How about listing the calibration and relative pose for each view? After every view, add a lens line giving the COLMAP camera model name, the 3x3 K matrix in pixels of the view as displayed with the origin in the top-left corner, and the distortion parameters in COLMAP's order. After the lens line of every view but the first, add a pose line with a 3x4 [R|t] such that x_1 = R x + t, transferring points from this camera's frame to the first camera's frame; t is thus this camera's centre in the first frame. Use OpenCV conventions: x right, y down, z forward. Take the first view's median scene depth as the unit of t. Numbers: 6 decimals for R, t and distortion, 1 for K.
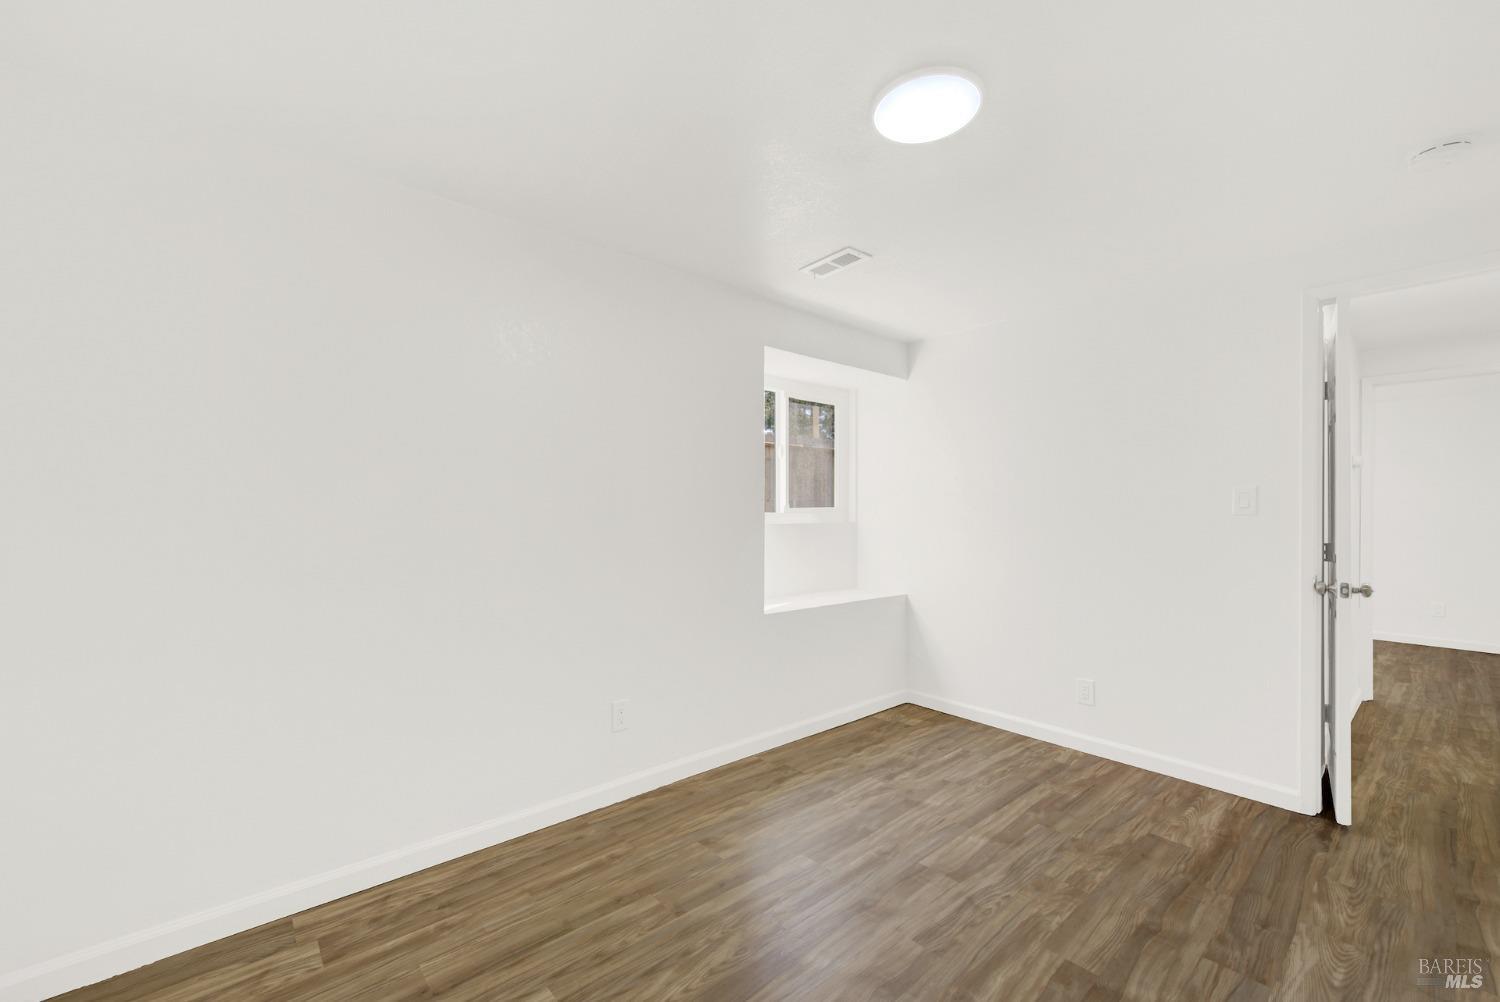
lens RADIAL K [[613.2, 0, 751.7], [0, 613.2, 510.8], [0, 0, 1]] dist [0.013401, -0.004882]
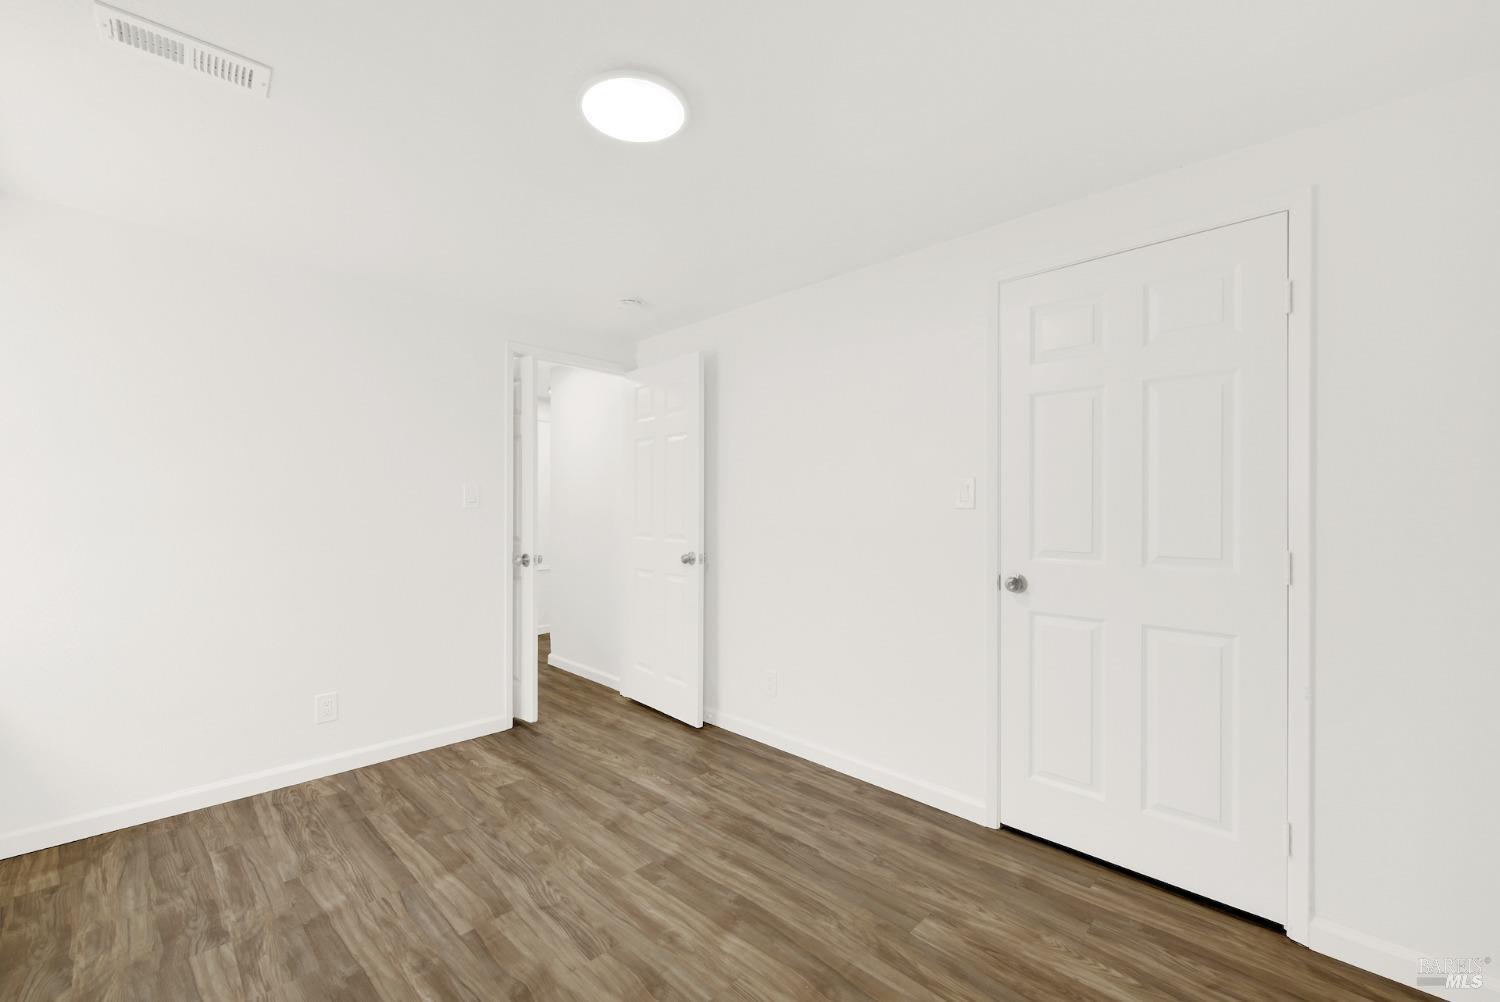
lens RADIAL K [[623.2, 0, 750.0], [0, 623.2, 501.0], [0, 0, 1]] dist [0.019750, -0.004991]
pose [[-0.077454, 0.008225, 0.996962, -0.494092], [-0.007074, 0.999936, -0.008799, 0.006049], [-0.996971, -0.007734, -0.077391, 0.583199]]
